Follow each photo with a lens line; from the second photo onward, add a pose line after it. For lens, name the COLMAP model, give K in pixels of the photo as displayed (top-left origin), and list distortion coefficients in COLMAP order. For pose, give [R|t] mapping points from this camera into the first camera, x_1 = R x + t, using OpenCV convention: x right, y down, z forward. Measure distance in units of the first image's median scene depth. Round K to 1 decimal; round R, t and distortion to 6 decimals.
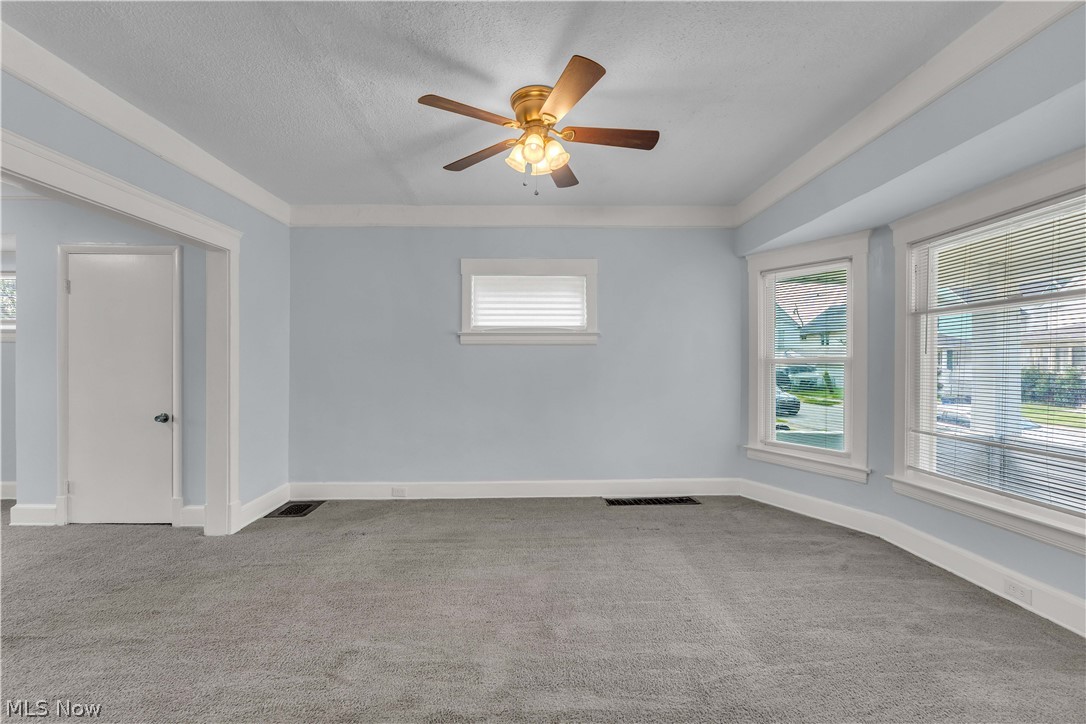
lens RADIAL K [[449.1, 0, 540.9], [0, 449.1, 366.7], [0, 0, 1]] dist [-0.001445, -0.000126]
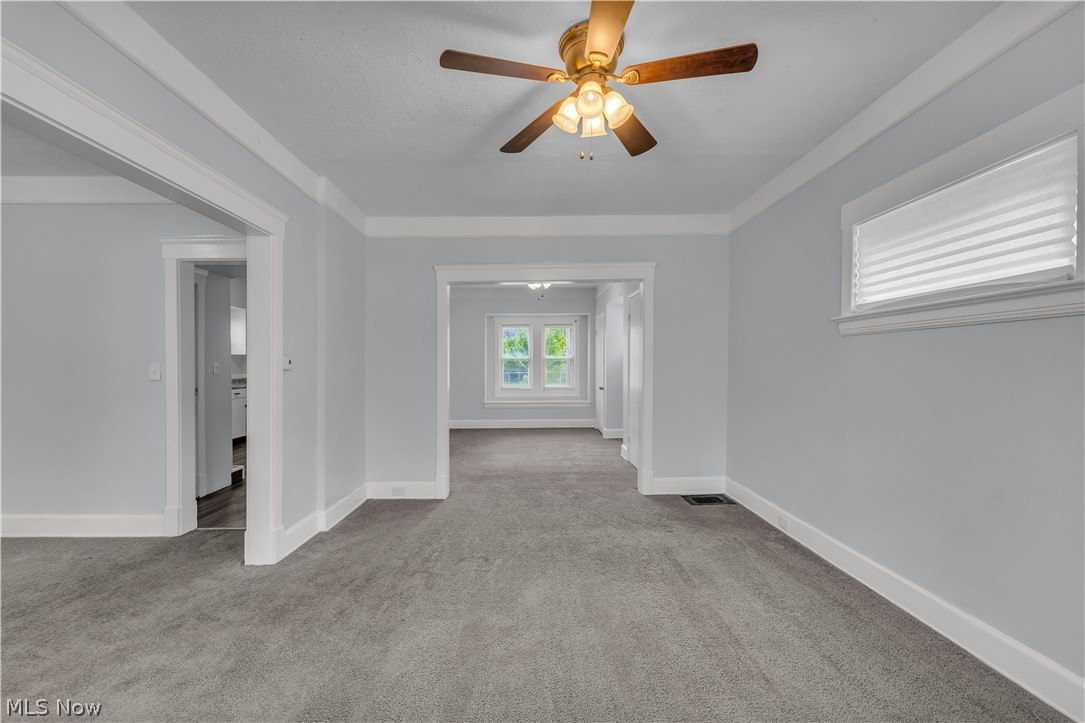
lens RADIAL K [[449.6, 0, 539.4], [0, 449.6, 369.1], [0, 0, 1]] dist [0.002008, 0.000393]
pose [[-0.008764, 0.011801, -0.999892, 0.496554], [-0.008843, 0.999890, 0.011878, -0.004137], [0.999922, 0.008946, -0.008659, 0.566100]]
